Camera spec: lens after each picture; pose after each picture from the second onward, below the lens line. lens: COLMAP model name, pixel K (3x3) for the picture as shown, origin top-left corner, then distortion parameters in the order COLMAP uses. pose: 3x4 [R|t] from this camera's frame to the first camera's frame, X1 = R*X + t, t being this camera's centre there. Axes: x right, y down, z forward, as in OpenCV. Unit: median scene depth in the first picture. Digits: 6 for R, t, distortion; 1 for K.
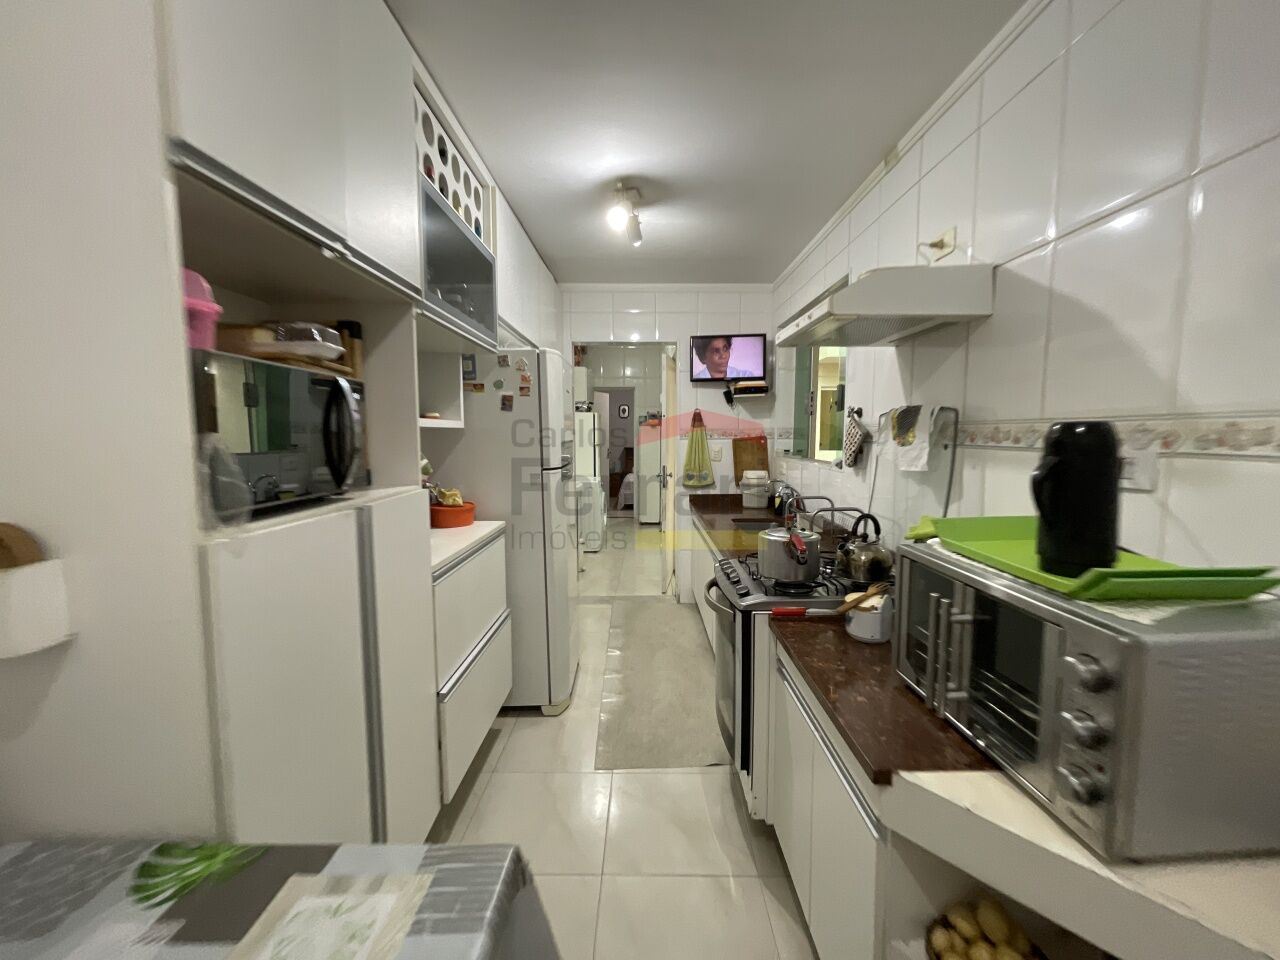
lens RADIAL K [[520.0, 0, 645.1], [0, 520.0, 478.2], [0, 0, 1]] dist [0.000483, -0.000027]
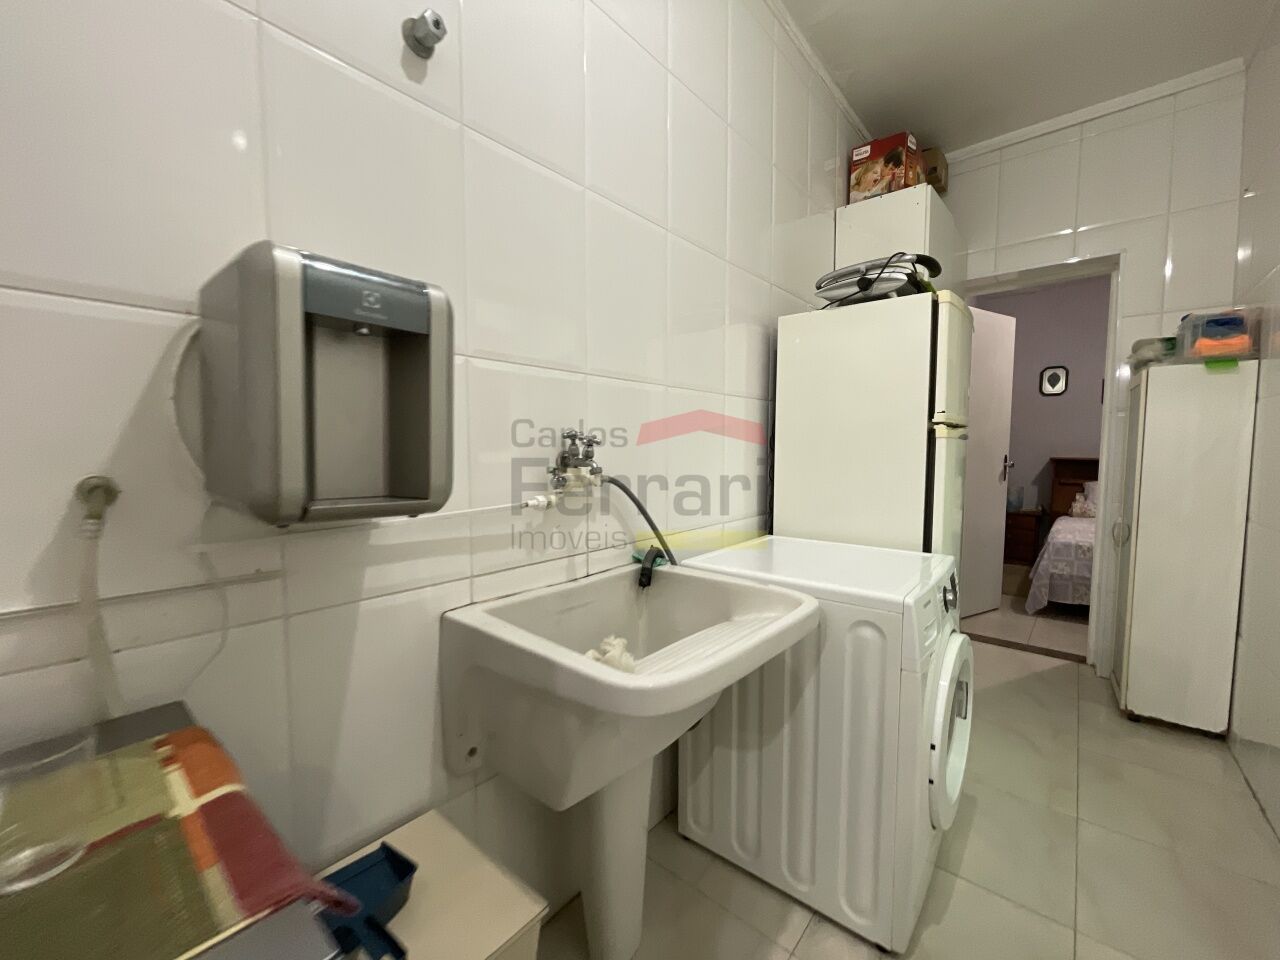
lens RADIAL K [[520.0, 0, 637.0], [0, 520.0, 482.2], [0, 0, 1]] dist [0.000483, -0.000027]
pose [[0.767669, 0.043263, -0.639385, -0.037328], [-0.056811, 0.998385, -0.000655, -0.023334], [0.638323, 0.036827, 0.768887, 0.595181]]
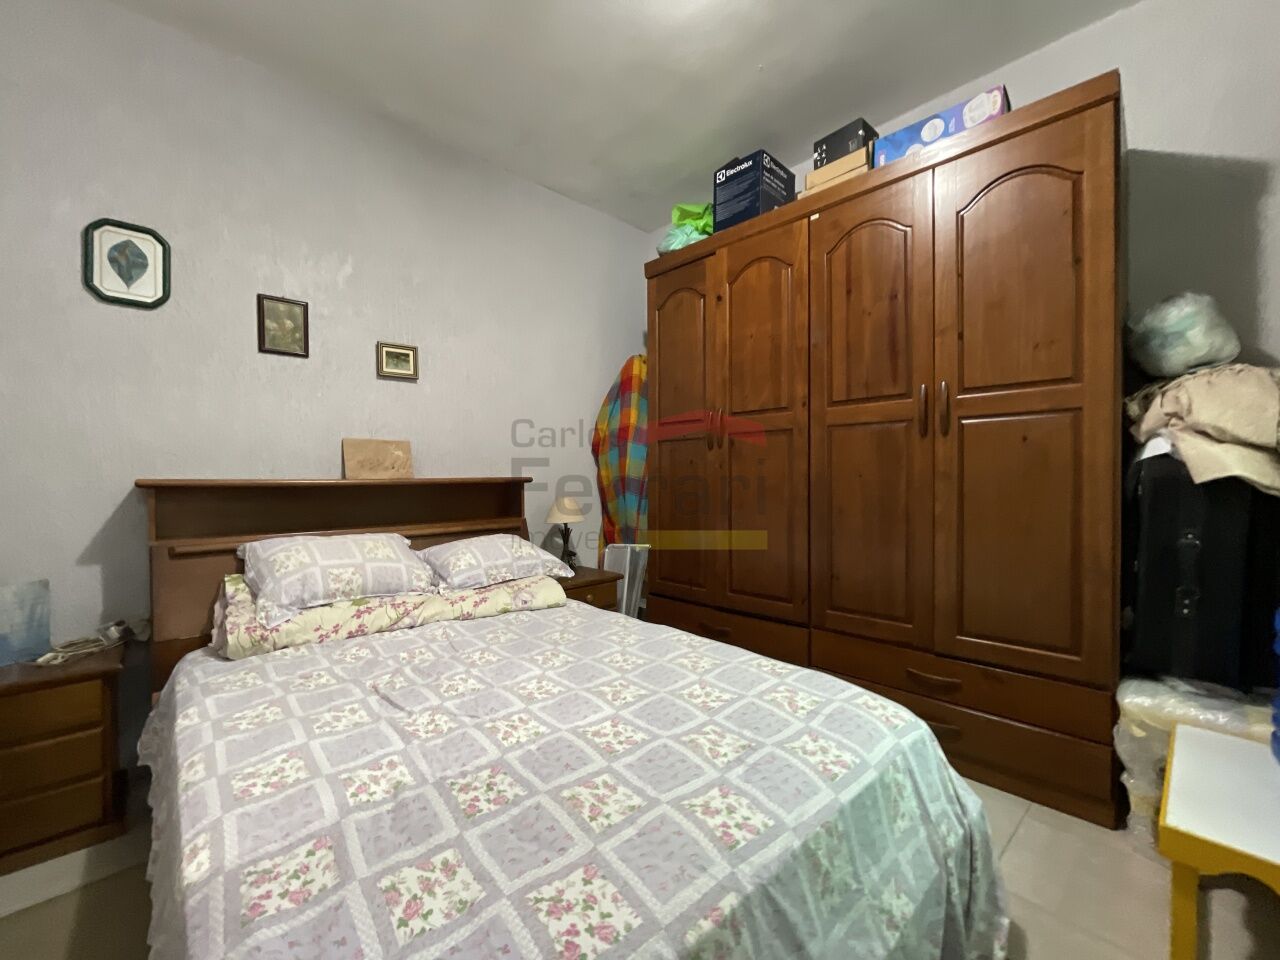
lens RADIAL K [[520.0, 0, 639.8], [0, 520.0, 480.8], [0, 0, 1]] dist [0.000483, -0.000027]
pose [[0.735735, -0.018092, 0.677028, -0.050258], [0.064443, 0.996978, -0.043389, -0.060790], [-0.674197, 0.075552, 0.734677, 1.133639]]
